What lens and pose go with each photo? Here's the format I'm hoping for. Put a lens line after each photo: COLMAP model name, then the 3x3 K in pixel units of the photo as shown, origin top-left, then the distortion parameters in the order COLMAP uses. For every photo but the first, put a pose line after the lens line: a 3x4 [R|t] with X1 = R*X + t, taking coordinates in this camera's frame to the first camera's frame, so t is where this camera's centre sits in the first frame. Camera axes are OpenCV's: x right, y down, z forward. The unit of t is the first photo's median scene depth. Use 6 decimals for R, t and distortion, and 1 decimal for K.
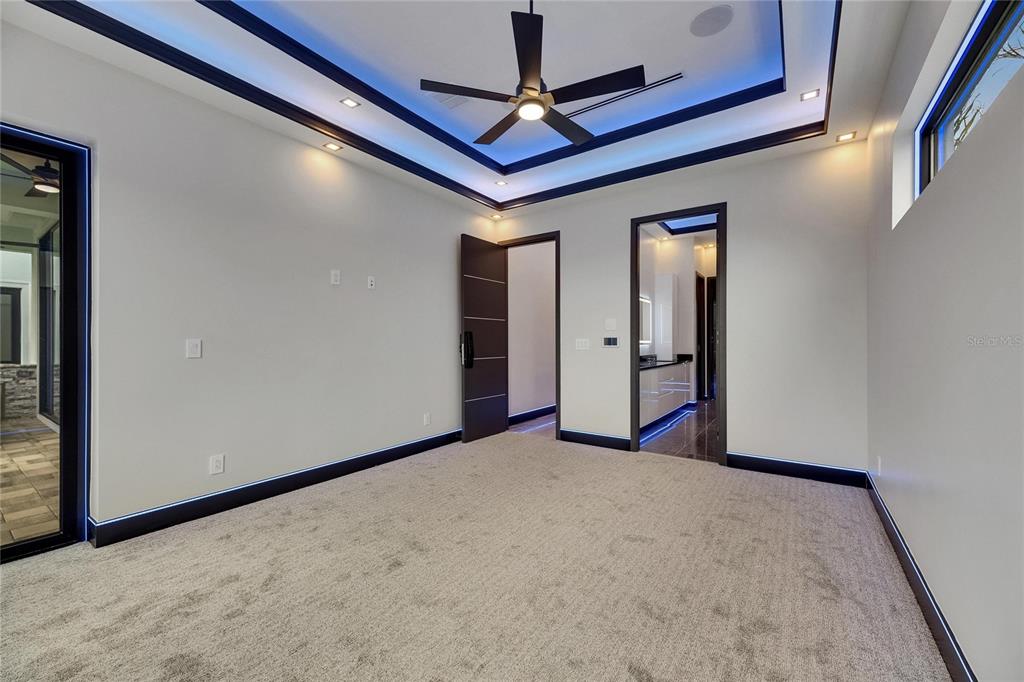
lens RADIAL K [[409.0, 0, 513.7], [0, 409.0, 345.4], [0, 0, 1]] dist [0.005695, -0.000708]
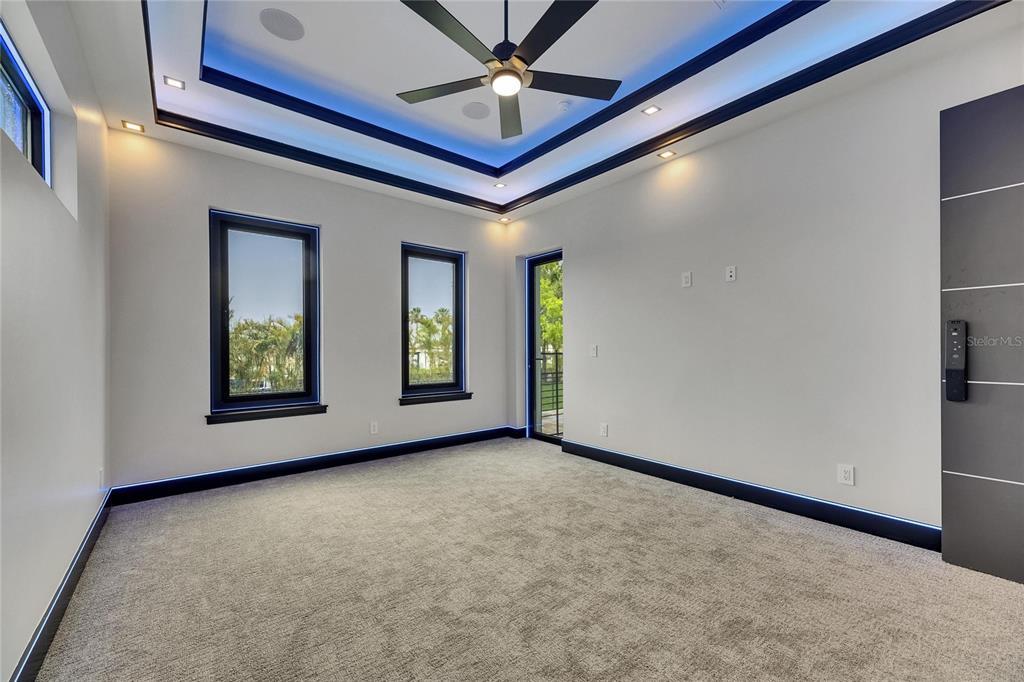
lens RADIAL K [[409.0, 0, 515.1], [0, 409.0, 343.6], [0, 0, 1]] dist [0.005695, -0.000708]
pose [[-0.277854, -0.005457, -0.960608, 0.631097], [-0.000738, 0.999985, -0.005467, -0.006704], [0.960623, -0.000810, -0.277854, 0.899341]]
